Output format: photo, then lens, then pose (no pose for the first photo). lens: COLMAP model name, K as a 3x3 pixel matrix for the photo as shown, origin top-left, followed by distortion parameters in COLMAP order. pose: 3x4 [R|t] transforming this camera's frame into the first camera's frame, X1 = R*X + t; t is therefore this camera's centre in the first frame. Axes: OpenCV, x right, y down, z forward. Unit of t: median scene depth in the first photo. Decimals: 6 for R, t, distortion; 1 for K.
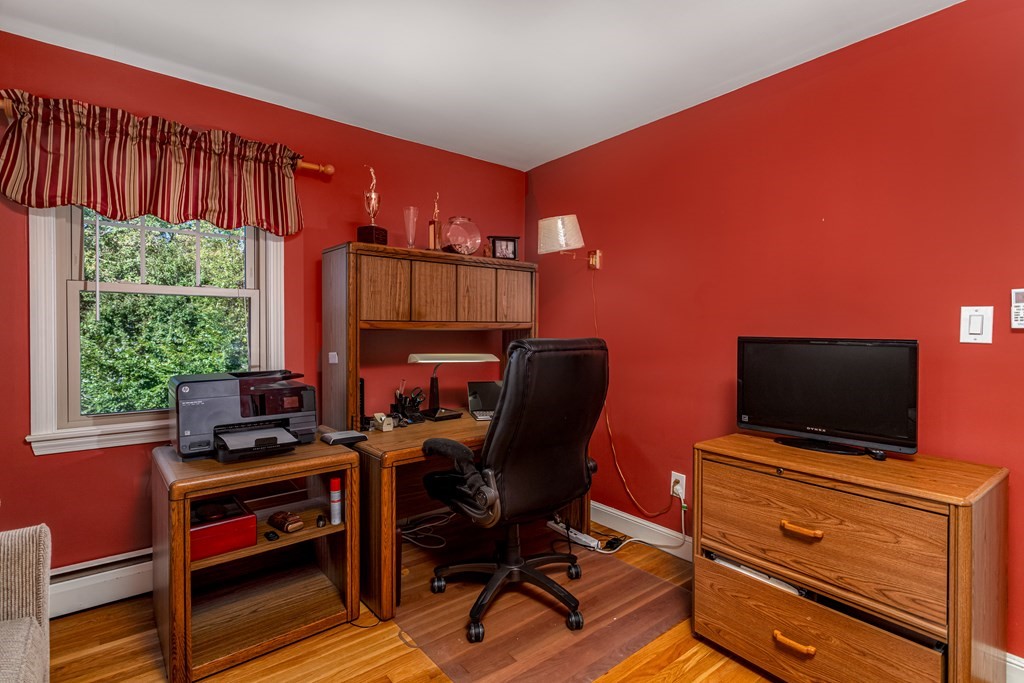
lens RADIAL K [[489.5, 0, 511.8], [0, 489.5, 335.4], [0, 0, 1]] dist [-0.008805, 0.003329]
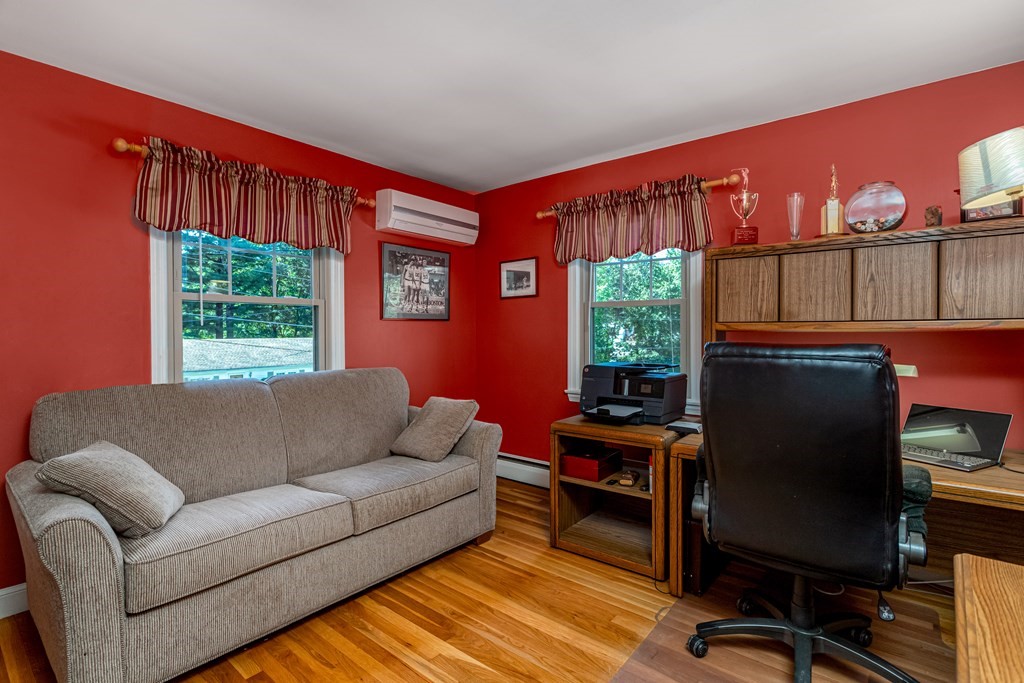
lens RADIAL K [[489.5, 0, 511.3], [0, 489.5, 337.2], [0, 0, 1]] dist [-0.008805, 0.003329]
pose [[0.206891, 0.011934, -0.978291, 0.606096], [-0.008896, 0.999907, 0.010316, -0.005635], [0.978324, 0.006568, 0.206978, 0.338239]]
